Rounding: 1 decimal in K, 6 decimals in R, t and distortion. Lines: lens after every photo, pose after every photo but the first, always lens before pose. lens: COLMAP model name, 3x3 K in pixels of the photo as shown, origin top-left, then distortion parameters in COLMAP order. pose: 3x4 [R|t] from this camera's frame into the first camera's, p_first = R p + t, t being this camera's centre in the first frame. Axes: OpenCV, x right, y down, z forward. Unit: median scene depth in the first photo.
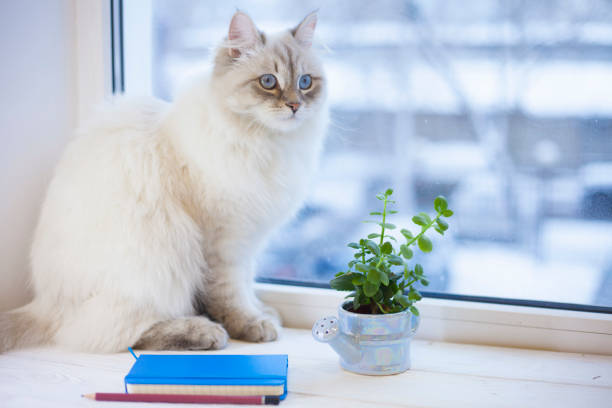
lens RADIAL K [[901.1, 0, 306.0], [0, 901.1, 204.0], [0, 0, 1]] dist [-0.093740, 0.008309]
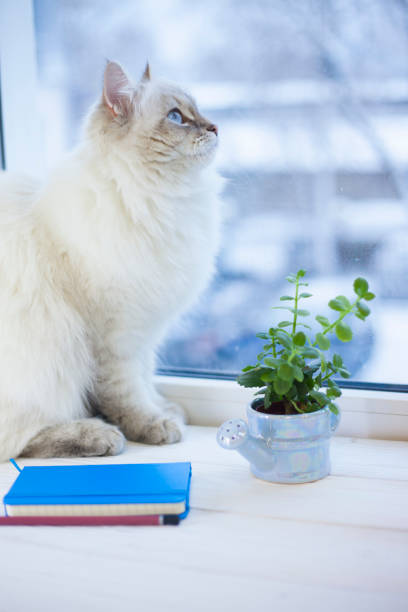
lens RADIAL K [[901.1, 0, 204.0], [0, 901.1, 306.0], [0, 0, 1]] dist [-0.093740, 0.008309]
pose [[0.999088, -0.031422, -0.028899, 0.022584], [0.032629, 0.998572, 0.042291, -0.021662], [0.027529, -0.043196, 0.998687, 0.125327]]
